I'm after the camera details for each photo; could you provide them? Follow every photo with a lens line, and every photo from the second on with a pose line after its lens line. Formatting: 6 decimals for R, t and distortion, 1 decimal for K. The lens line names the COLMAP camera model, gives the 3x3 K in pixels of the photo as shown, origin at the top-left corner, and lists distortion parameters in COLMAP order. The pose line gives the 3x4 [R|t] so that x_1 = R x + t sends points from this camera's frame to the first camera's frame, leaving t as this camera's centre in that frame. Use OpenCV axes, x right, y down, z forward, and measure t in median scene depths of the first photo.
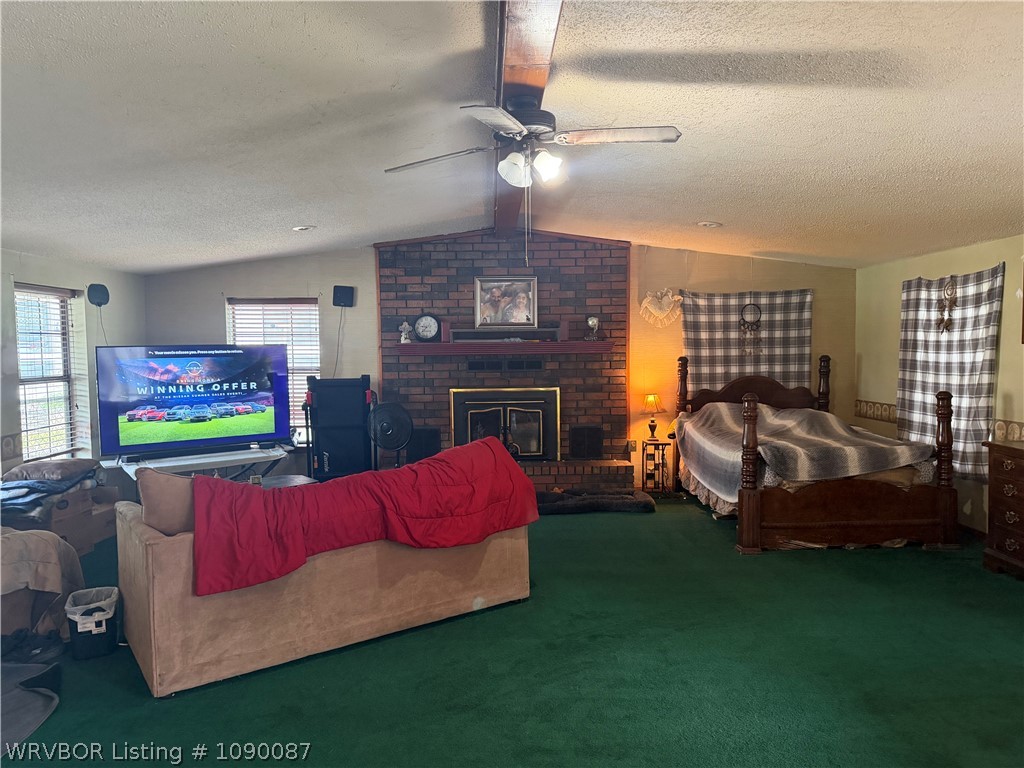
lens RADIAL K [[711.5, 0, 510.0], [0, 711.5, 388.0], [0, 0, 1]] dist [0.167918, -0.319448]
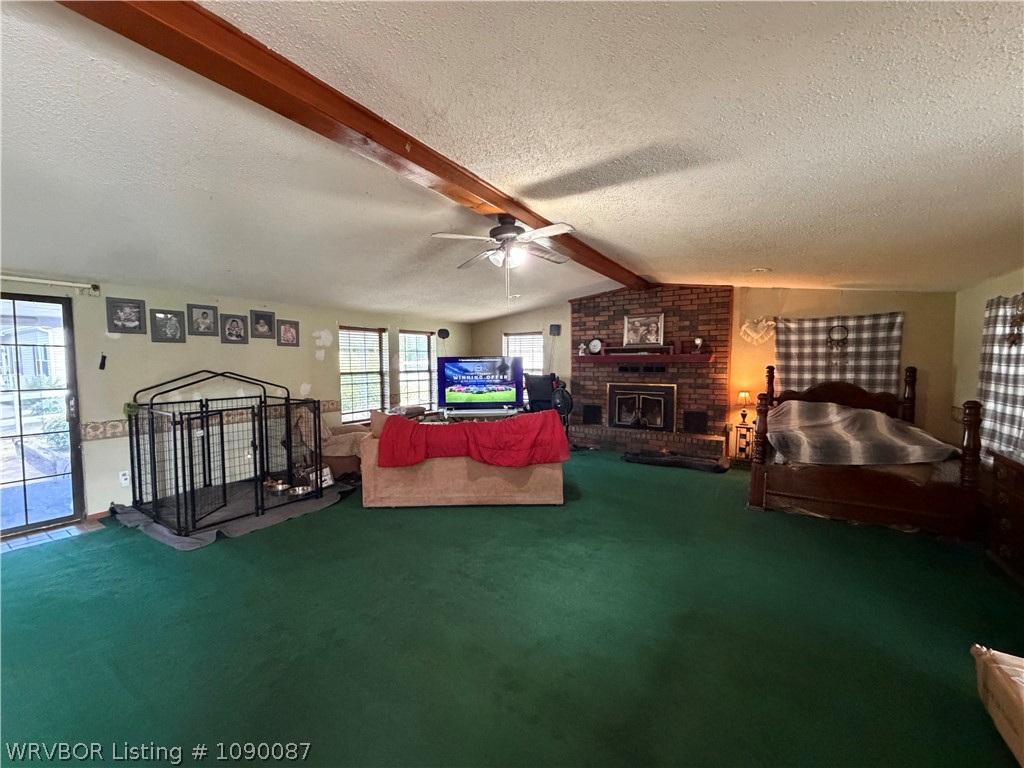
lens RADIAL K [[409.4, 0, 512.0], [0, 409.4, 384.0], [0, 0, 1]] dist [0.002101, 0.000391]
pose [[0.828595, 0.040320, -0.558394, 0.270361], [-0.037198, 0.999164, 0.016950, -0.003810], [0.558611, 0.006727, 0.829402, 0.075048]]
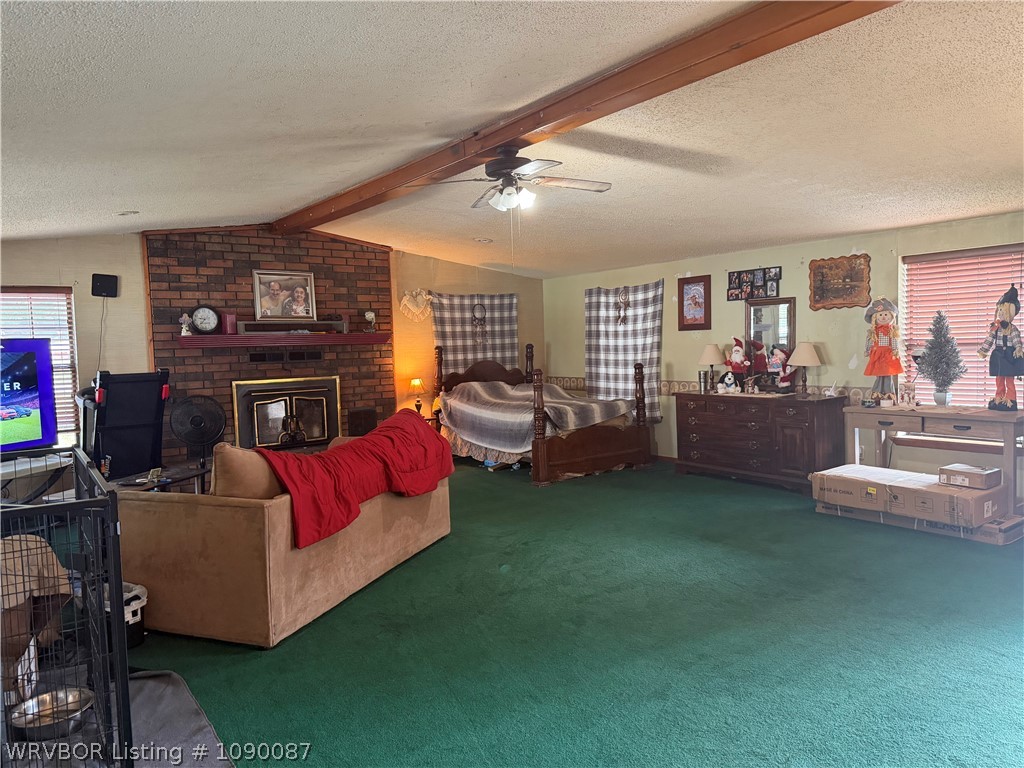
lens RADIAL K [[711.5, 0, 510.0], [0, 711.5, 388.0], [0, 0, 1]] dist [0.167918, -0.319448]
pose [[0.820276, -0.049367, 0.569833, -0.345967], [0.050686, 0.998623, 0.013552, 0.016370], [-0.569717, 0.017766, 0.821649, -0.050633]]
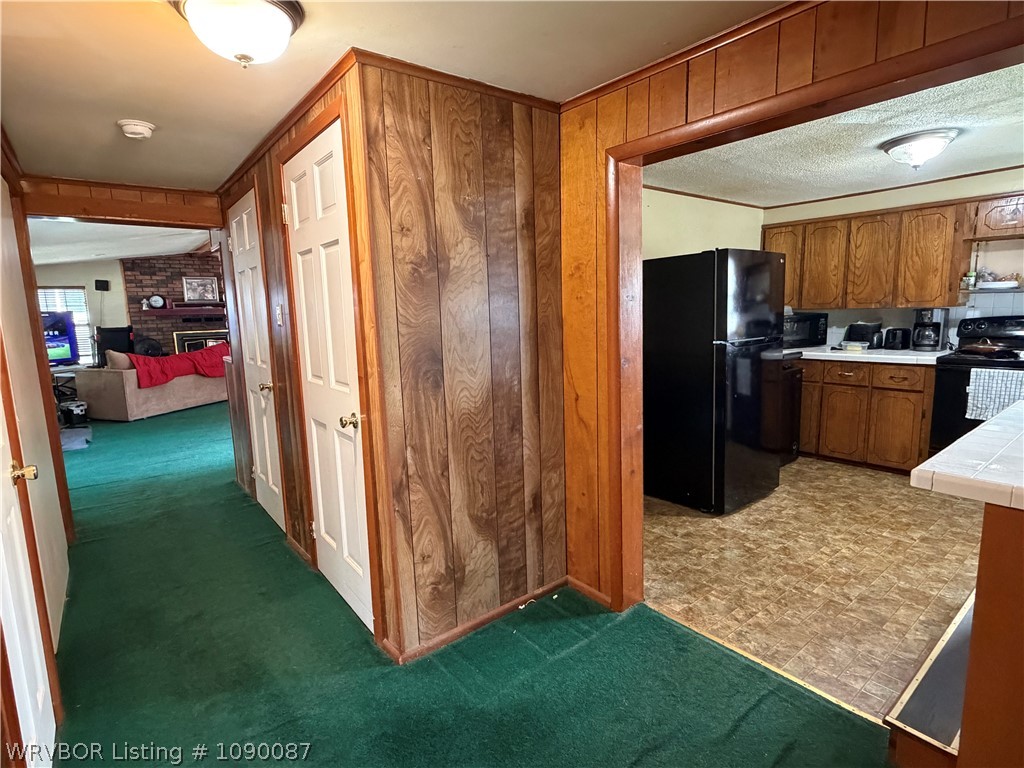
lens RADIAL K [[529.5, 0, 512.8], [0, 529.5, 385.6], [0, 0, 1]] dist [0.004841, 0.000665]
pose [[0.802287, -0.095743, 0.589210, -0.215425], [0.050887, 0.994430, 0.092300, 0.062765], [-0.594765, -0.044068, 0.802691, -0.799744]]
